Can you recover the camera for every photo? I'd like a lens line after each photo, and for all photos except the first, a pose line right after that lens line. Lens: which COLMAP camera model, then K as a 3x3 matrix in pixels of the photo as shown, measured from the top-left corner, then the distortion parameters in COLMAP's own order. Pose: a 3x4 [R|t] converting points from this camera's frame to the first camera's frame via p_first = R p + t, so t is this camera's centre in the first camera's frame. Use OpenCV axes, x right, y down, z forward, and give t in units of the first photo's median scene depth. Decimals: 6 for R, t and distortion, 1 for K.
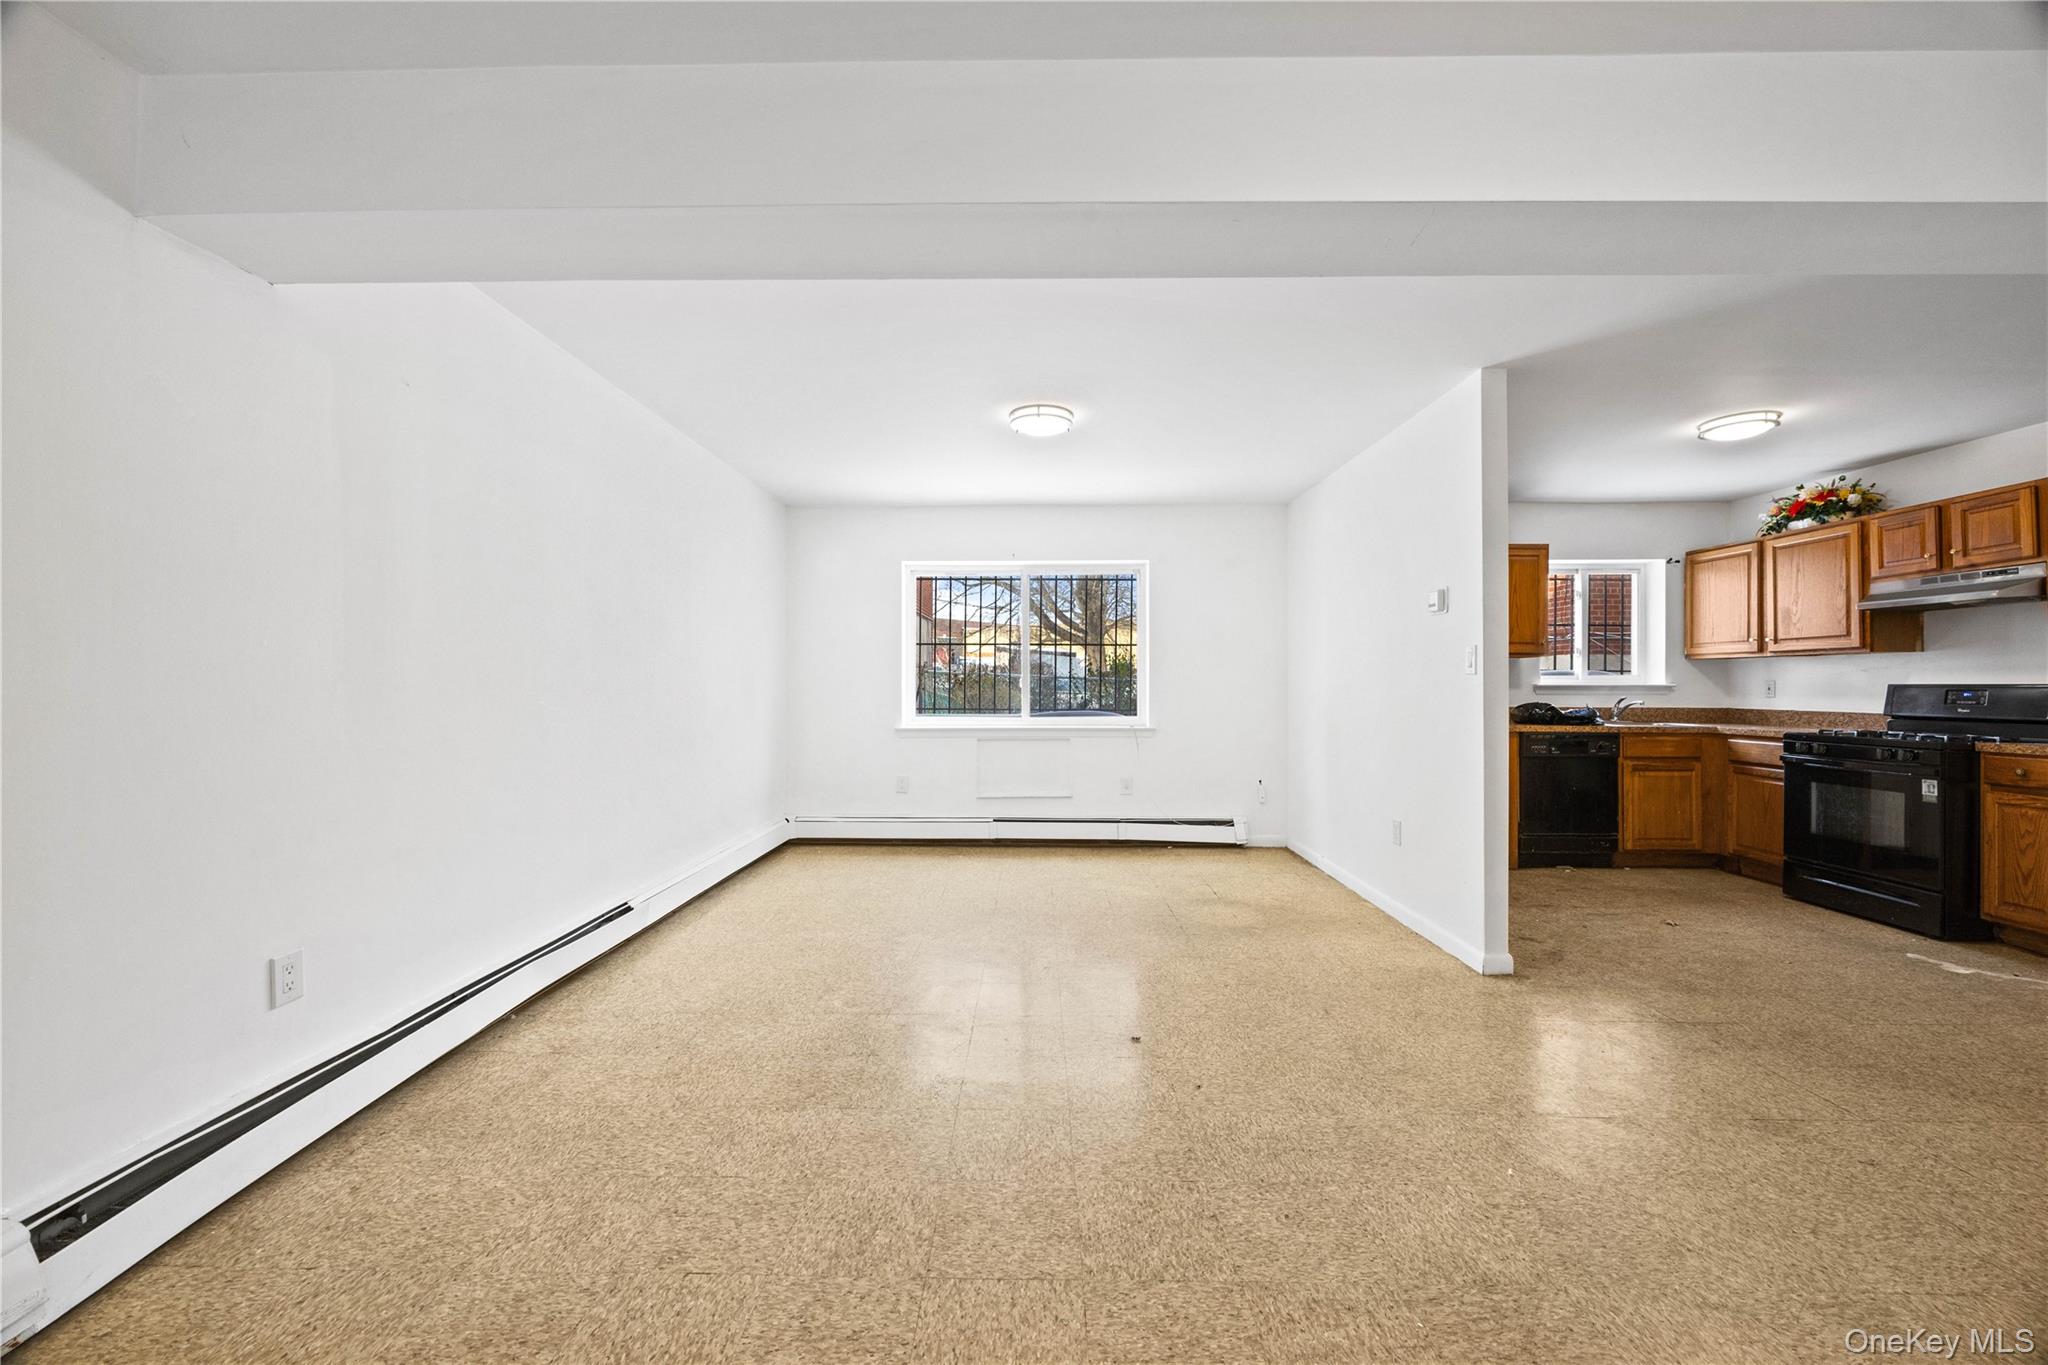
lens RADIAL K [[781.7, 0, 1019.1], [0, 781.7, 679.8], [0, 0, 1]] dist [-0.002202, 0.000151]
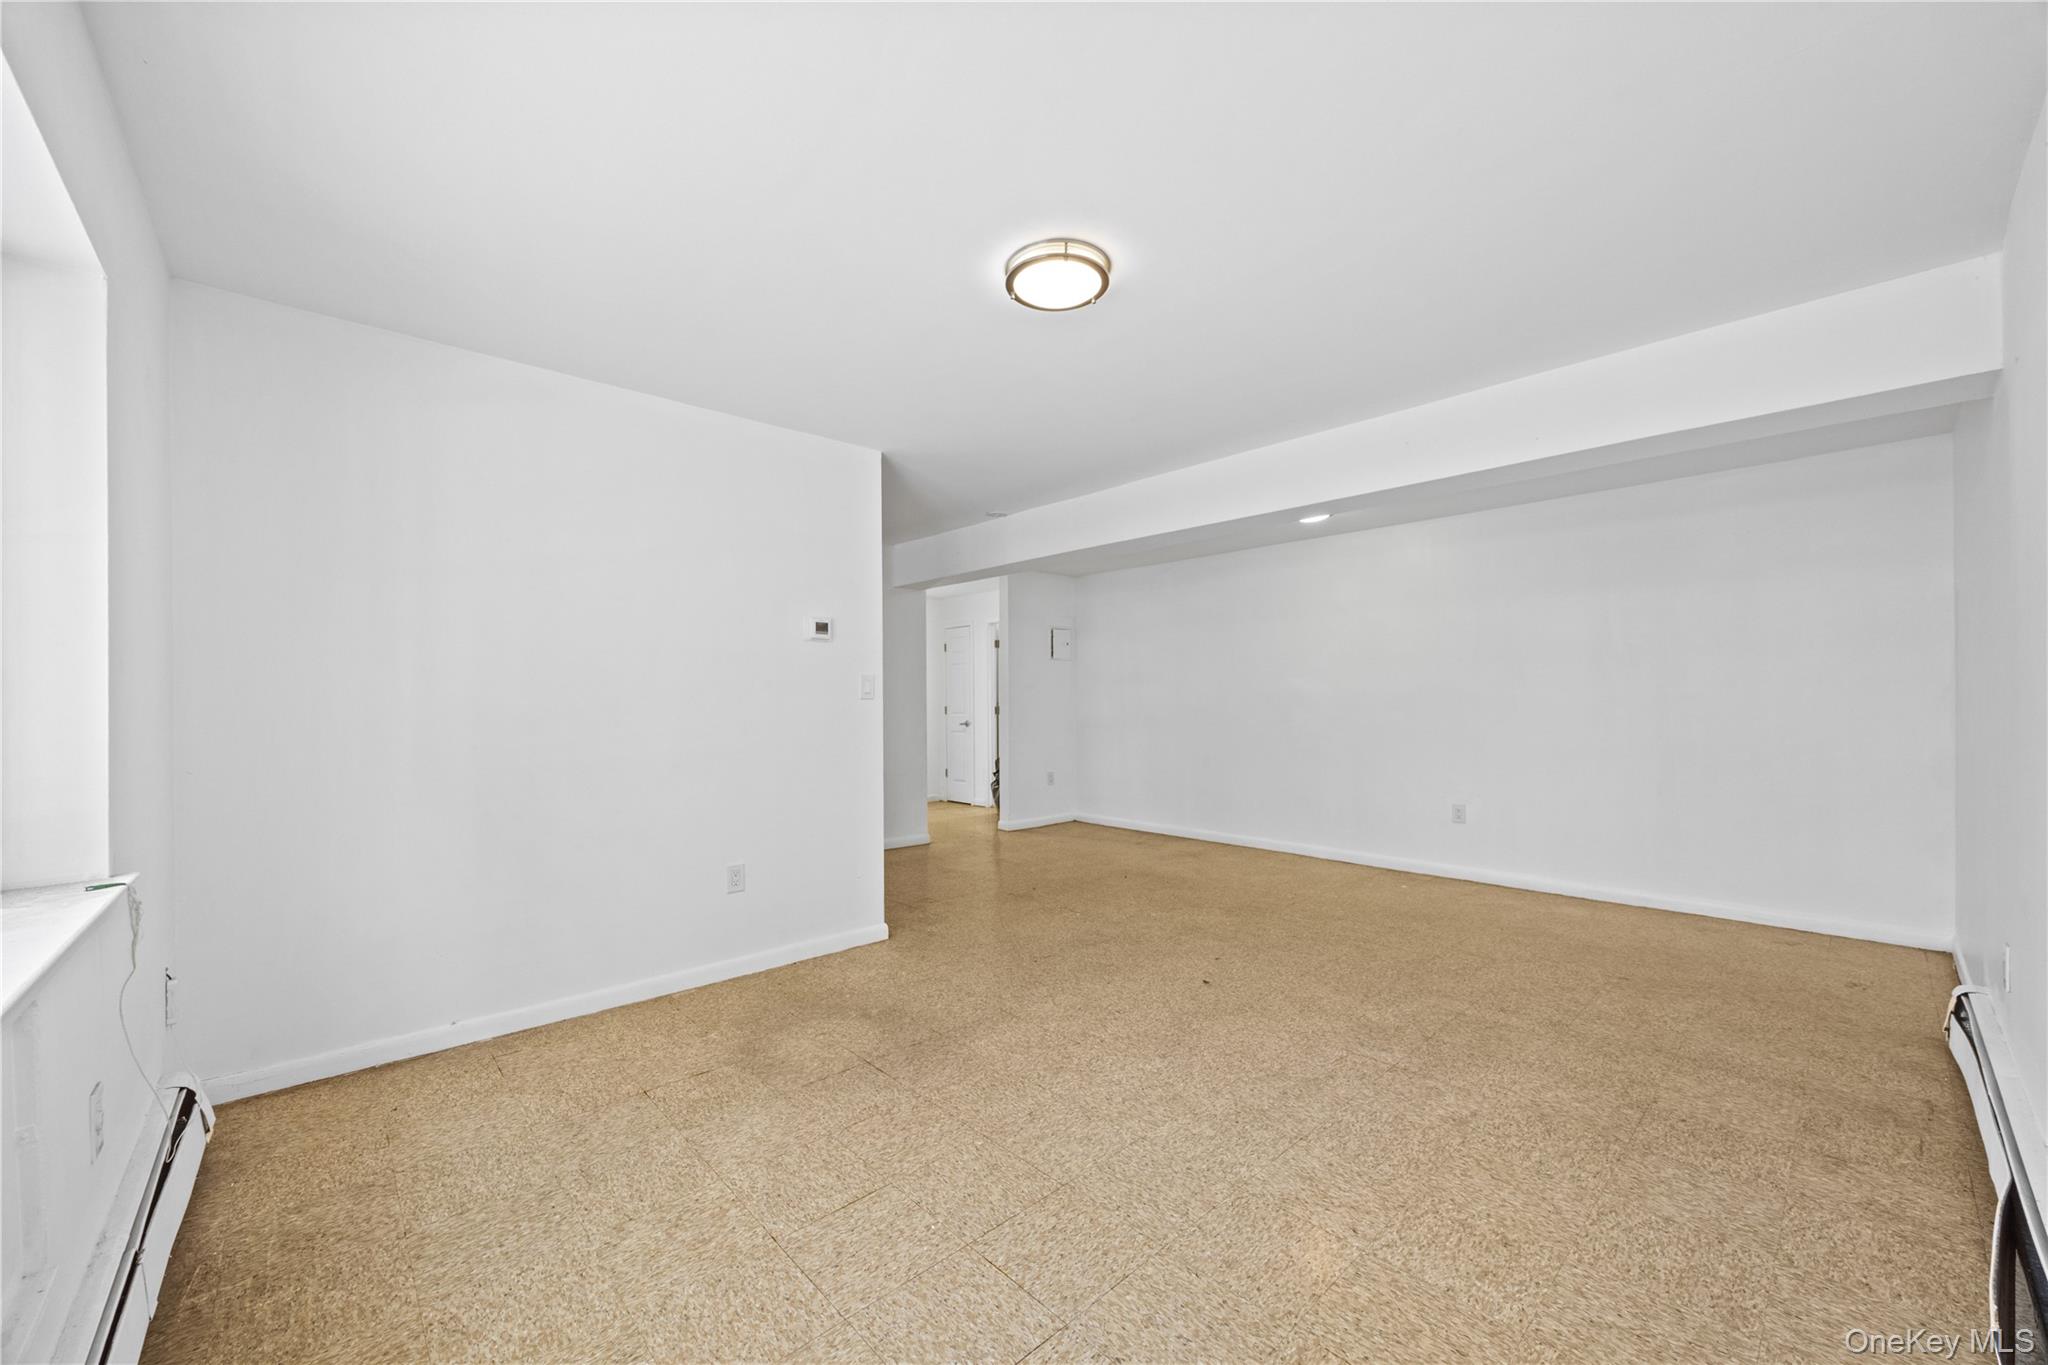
lens RADIAL K [[781.7, 0, 1027.3], [0, 781.7, 693.7], [0, 0, 1]] dist [-0.002202, 0.000151]
pose [[-0.696077, 0.009391, 0.717906, -0.536173], [0.001879, 0.999935, -0.011259, -0.001893], [-0.717965, -0.006489, -0.696049, 1.970636]]
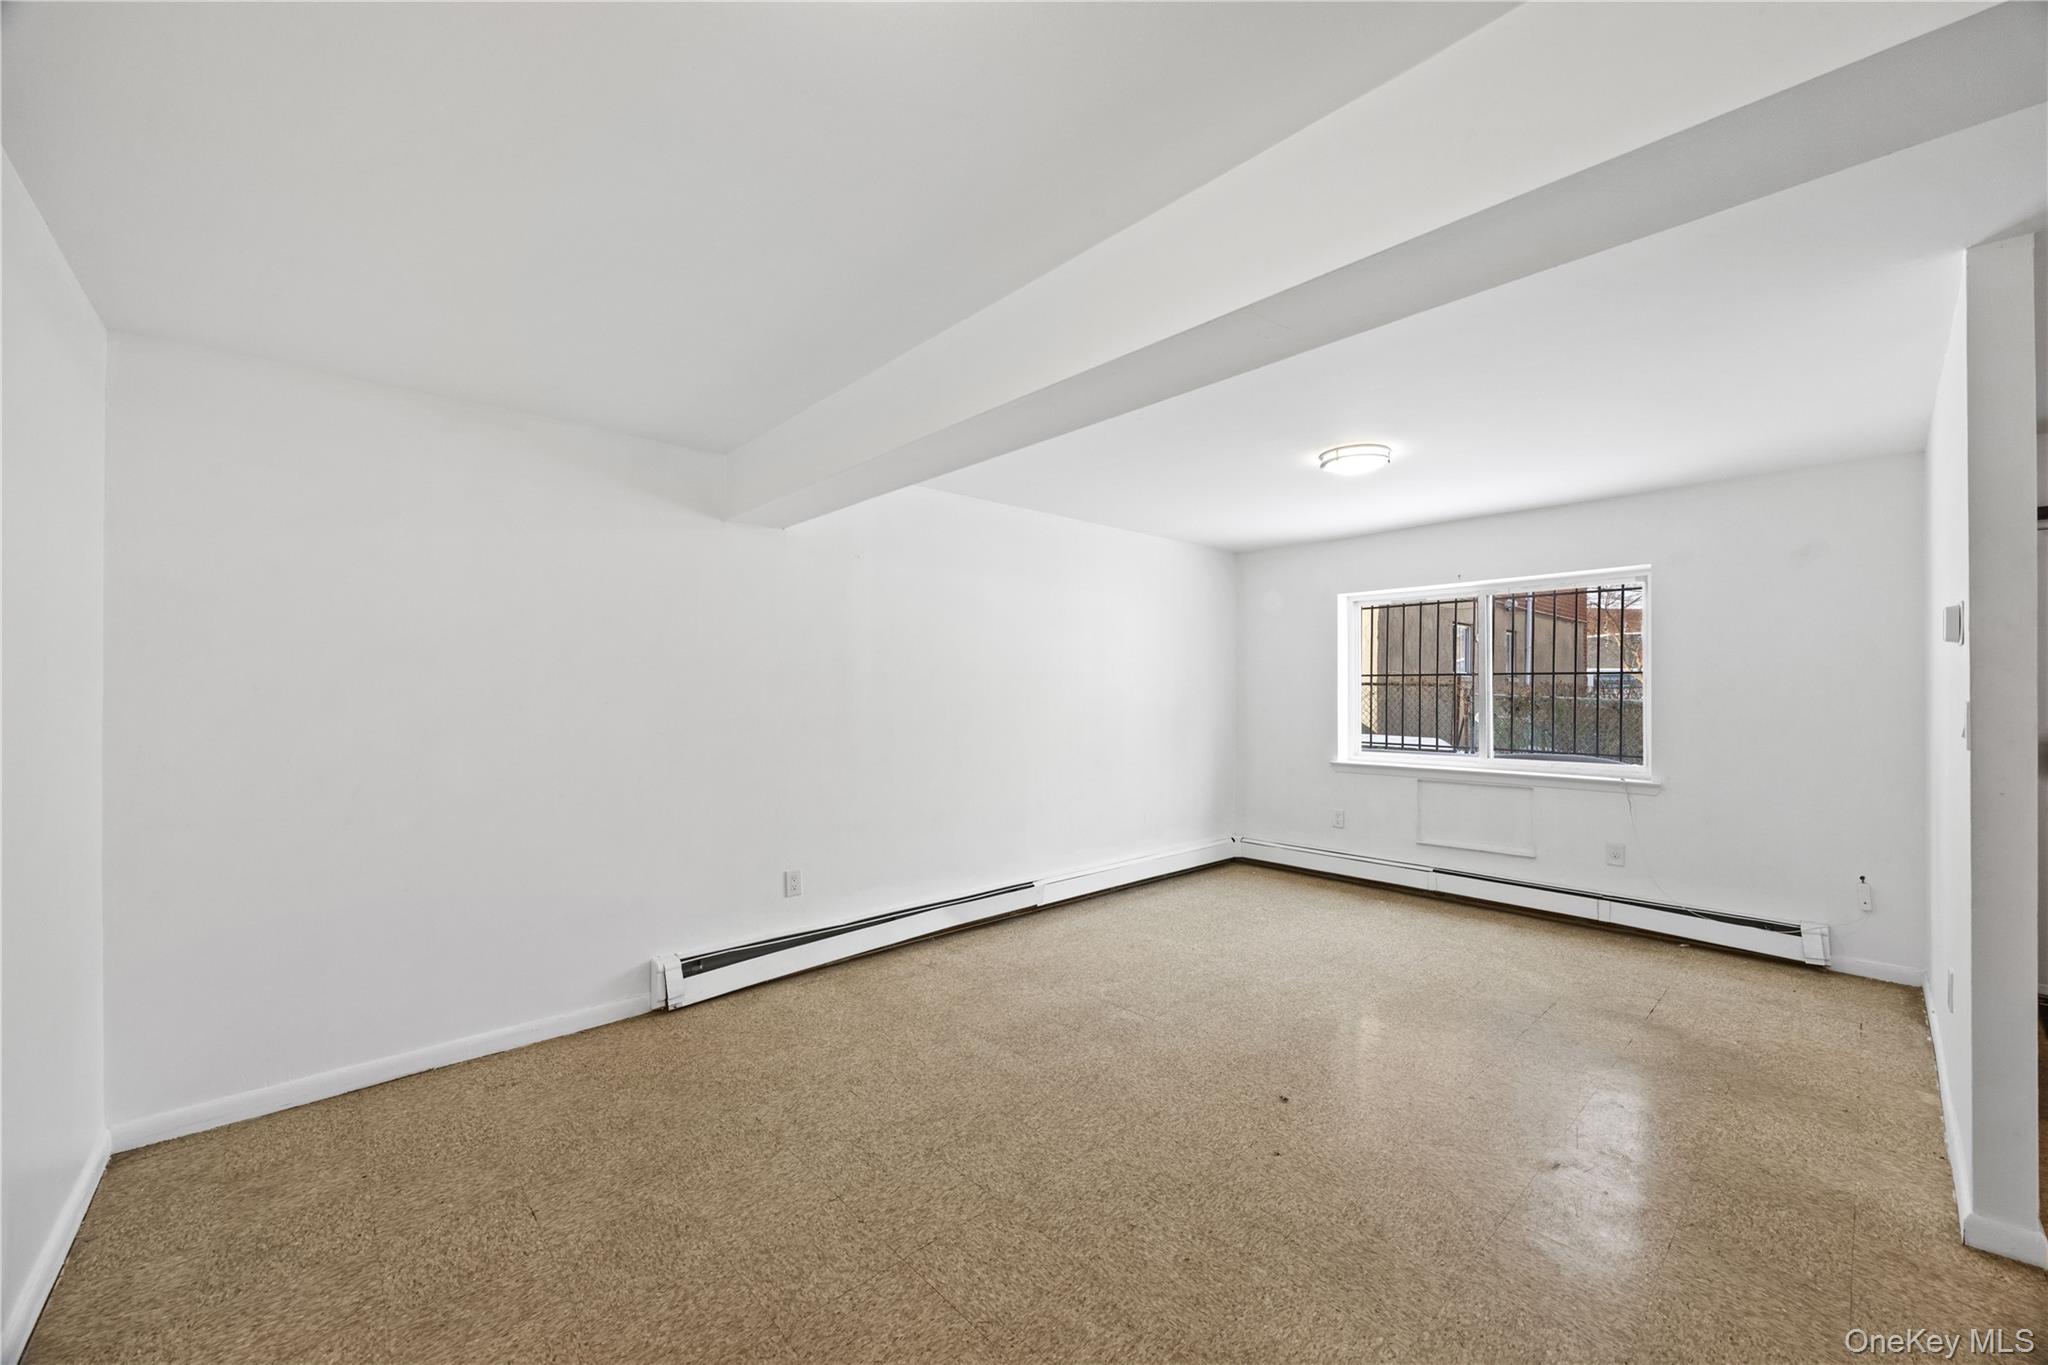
lens RADIAL K [[781.7, 0, 1020.2], [0, 781.7, 690.0], [0, 0, 1]] dist [-0.002202, 0.000151]
pose [[0.686784, -0.002426, -0.726858, 0.608939], [0.005102, 0.999986, 0.001484, -0.069485], [0.726844, -0.004728, 0.686786, 0.052805]]
